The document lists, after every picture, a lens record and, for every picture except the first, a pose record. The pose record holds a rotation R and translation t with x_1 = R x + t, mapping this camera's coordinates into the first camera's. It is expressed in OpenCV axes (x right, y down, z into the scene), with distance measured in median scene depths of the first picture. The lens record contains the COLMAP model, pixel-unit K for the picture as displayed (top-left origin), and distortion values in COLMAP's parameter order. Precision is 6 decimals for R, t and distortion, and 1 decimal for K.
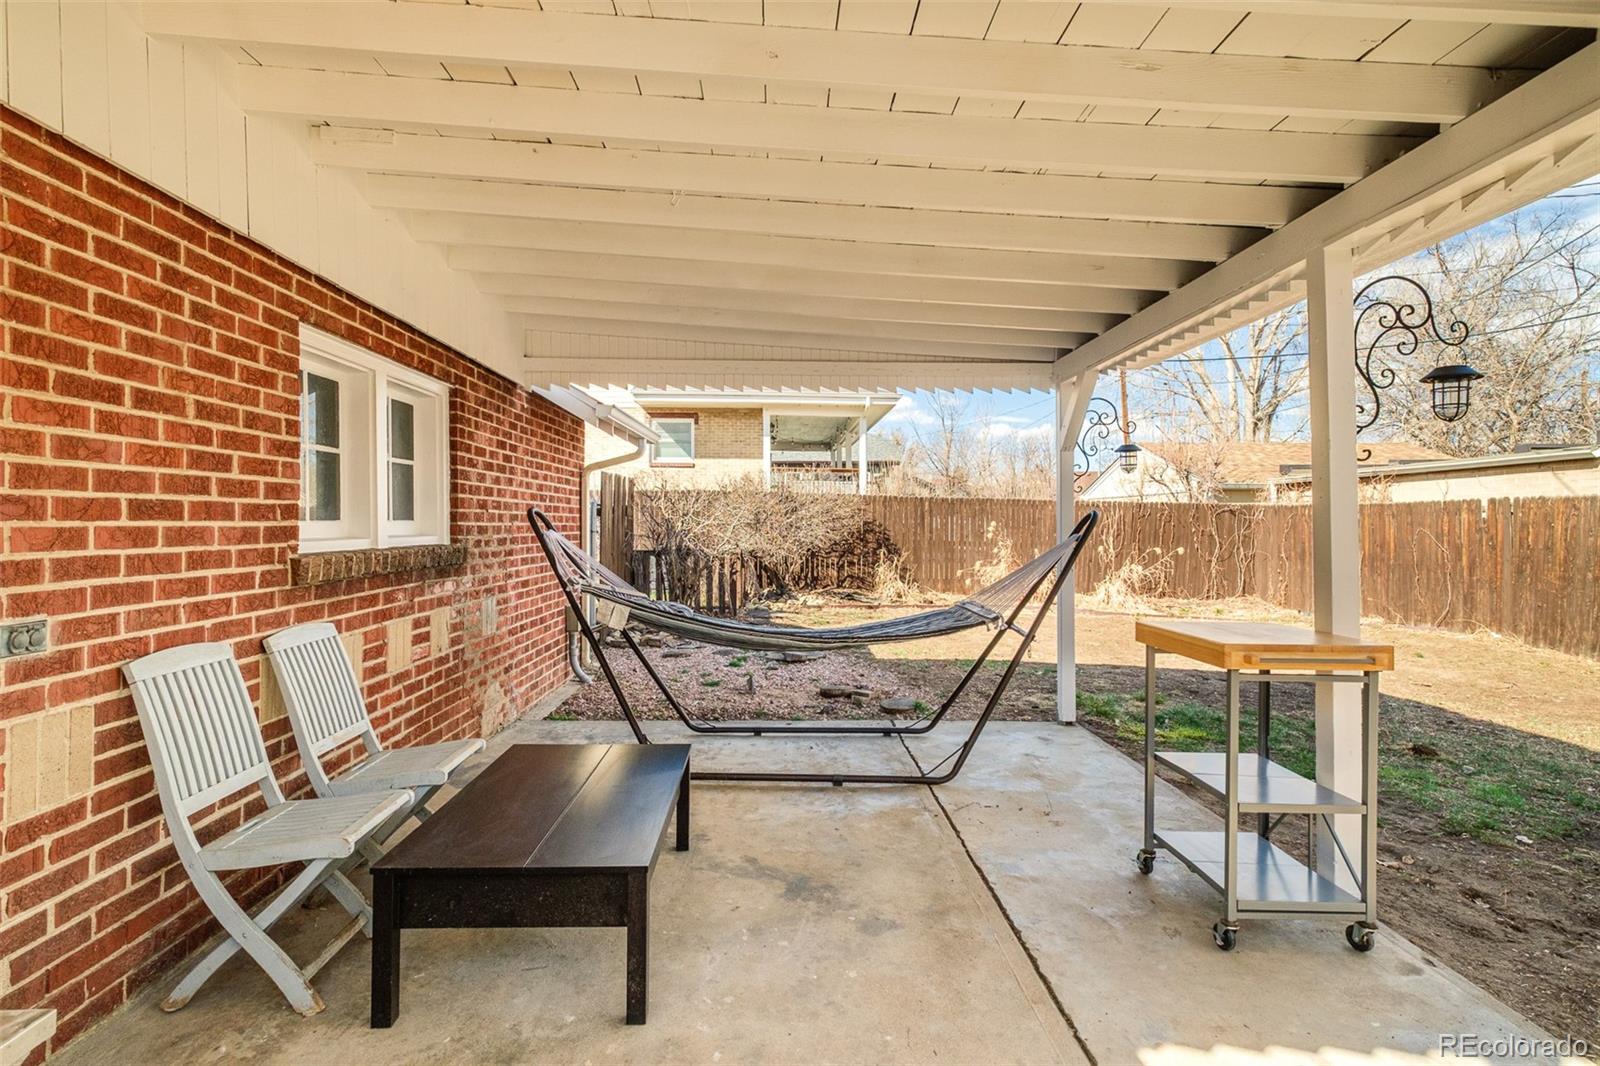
lens RADIAL K [[802.4, 0, 806.6], [0, 802.4, 533.5], [0, 0, 1]] dist [0.012045, 0.002950]
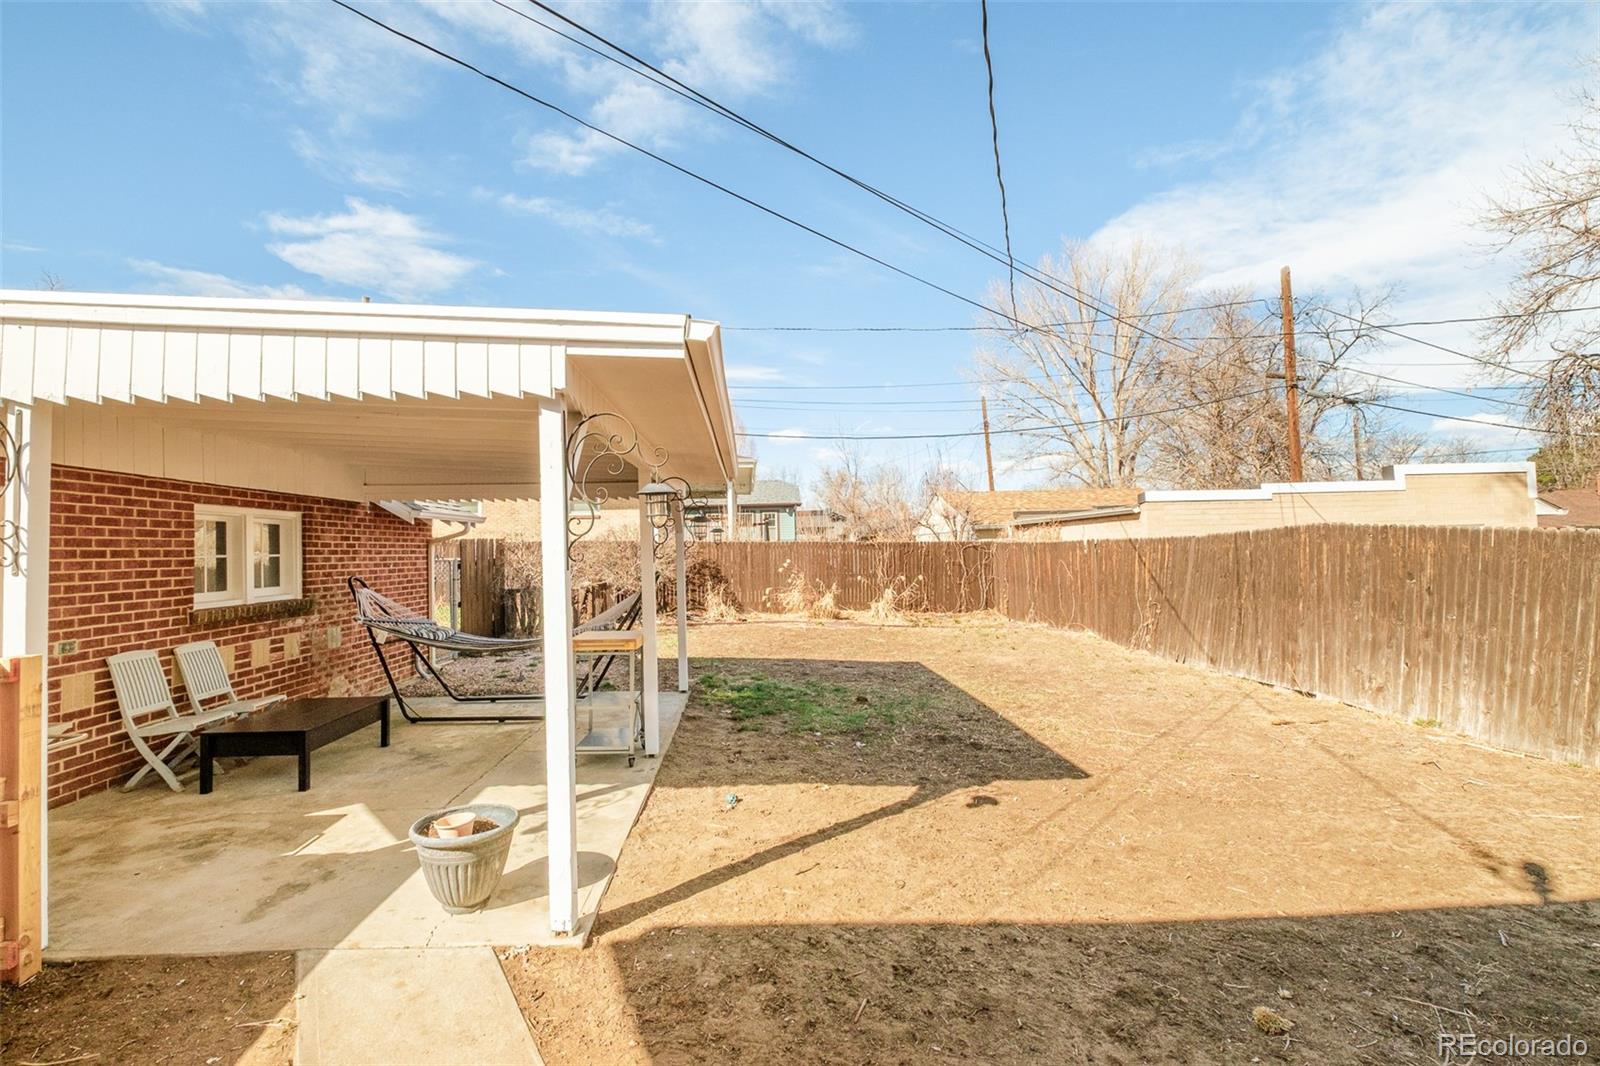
lens RADIAL K [[721.1, 0, 794.2], [0, 721.1, 538.1], [0, 0, 1]] dist [0.002829, -0.000737]
pose [[0.999570, -0.023027, 0.018165, 1.045940], [0.023517, 0.999351, -0.027269, -0.084522], [-0.017525, 0.027684, 0.999463, -1.073609]]
